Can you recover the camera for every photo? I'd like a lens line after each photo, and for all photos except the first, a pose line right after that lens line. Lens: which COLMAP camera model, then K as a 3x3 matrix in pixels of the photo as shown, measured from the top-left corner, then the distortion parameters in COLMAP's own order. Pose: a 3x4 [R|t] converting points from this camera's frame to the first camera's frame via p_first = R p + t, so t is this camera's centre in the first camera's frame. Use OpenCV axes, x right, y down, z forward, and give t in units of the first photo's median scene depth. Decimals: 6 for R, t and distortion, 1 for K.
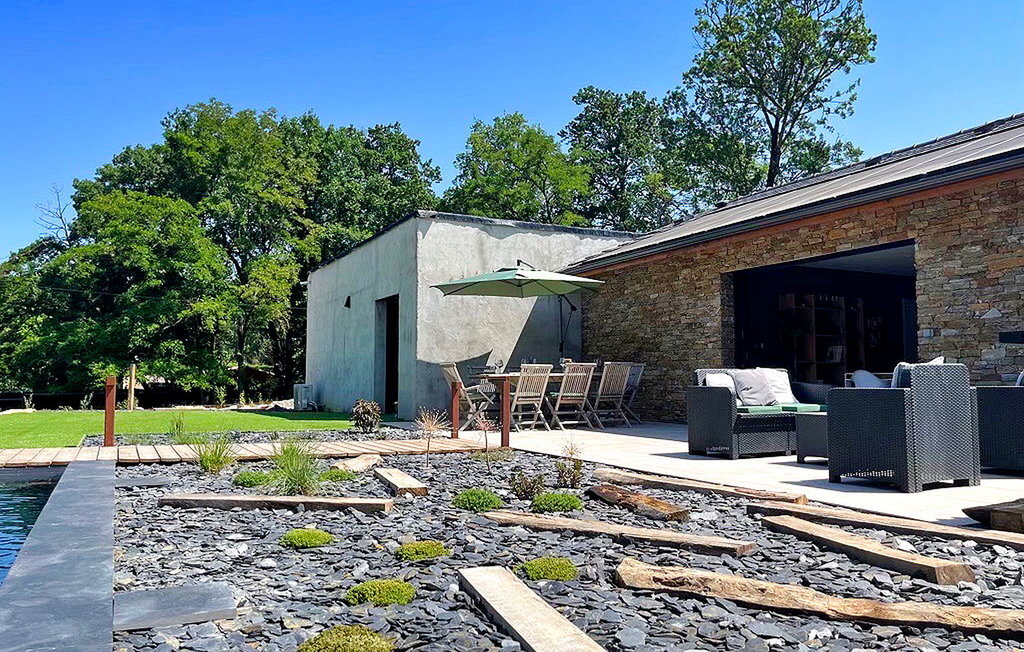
lens RADIAL K [[773.8, 0, 510.5], [0, 773.8, 327.6], [0, 0, 1]] dist [0.030075, 0.001004]
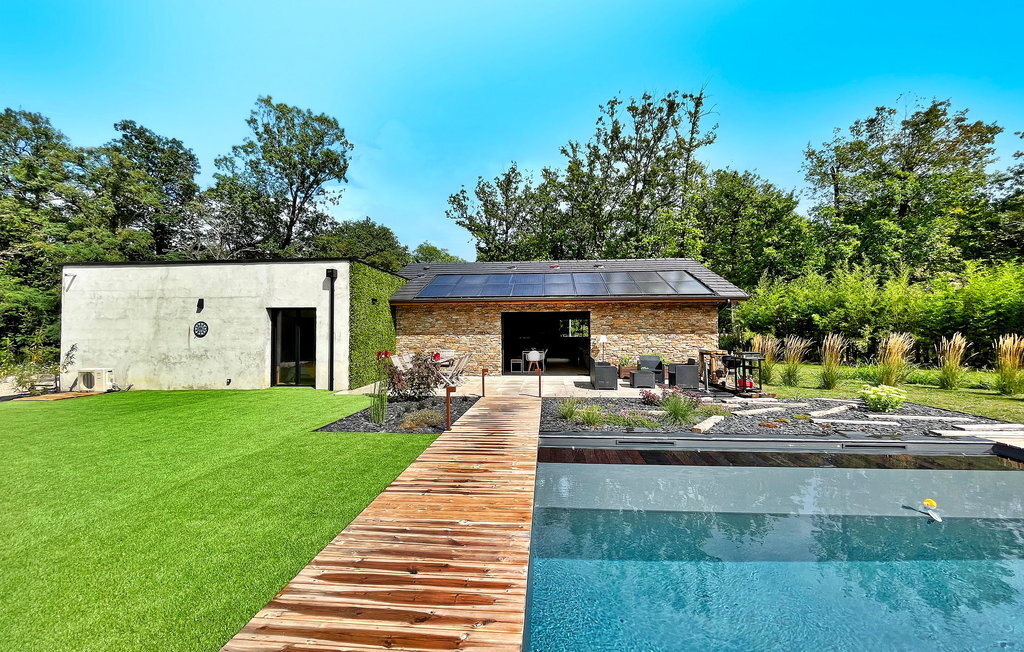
lens RADIAL K [[414.8, 0, 513.2], [0, 414.8, 323.8], [0, 0, 1]] dist [-0.002220, 0.000739]
pose [[0.516932, 0.012418, 0.855936, -0.205563], [-0.052190, 0.998492, 0.017033, -0.014586], [-0.854434, -0.053476, 0.516801, 0.076878]]
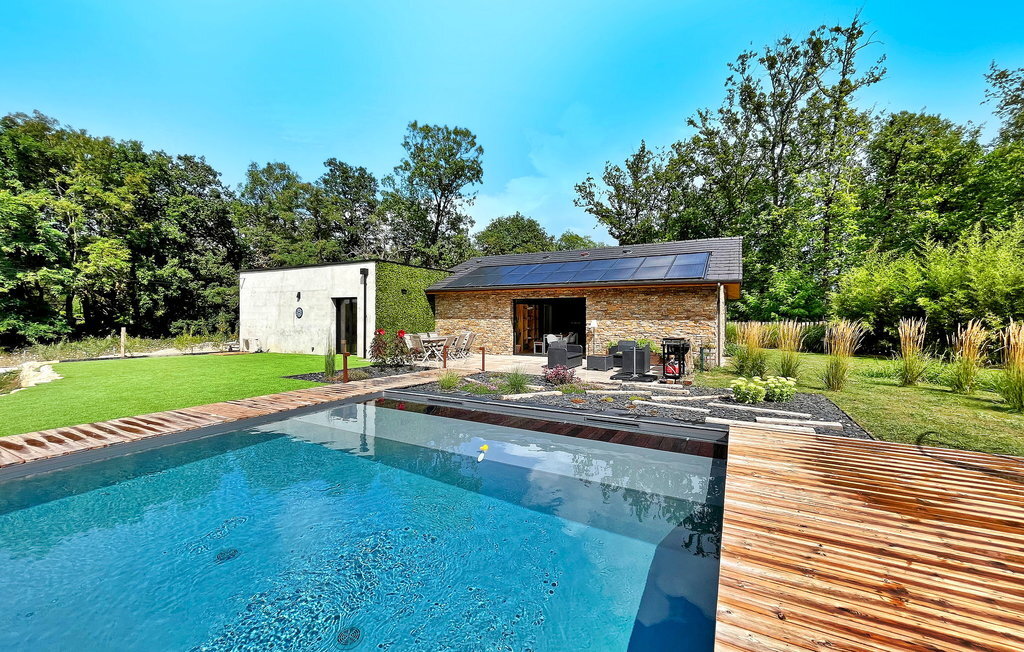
lens RADIAL K [[414.8, 0, 516.0], [0, 414.8, 325.4], [0, 0, 1]] dist [-0.002220, 0.000739]
pose [[0.814304, -0.007945, 0.580385, -0.141592], [-0.042346, 0.996429, 0.073054, -0.021449], [-0.578892, -0.084065, 0.811059, -0.049549]]
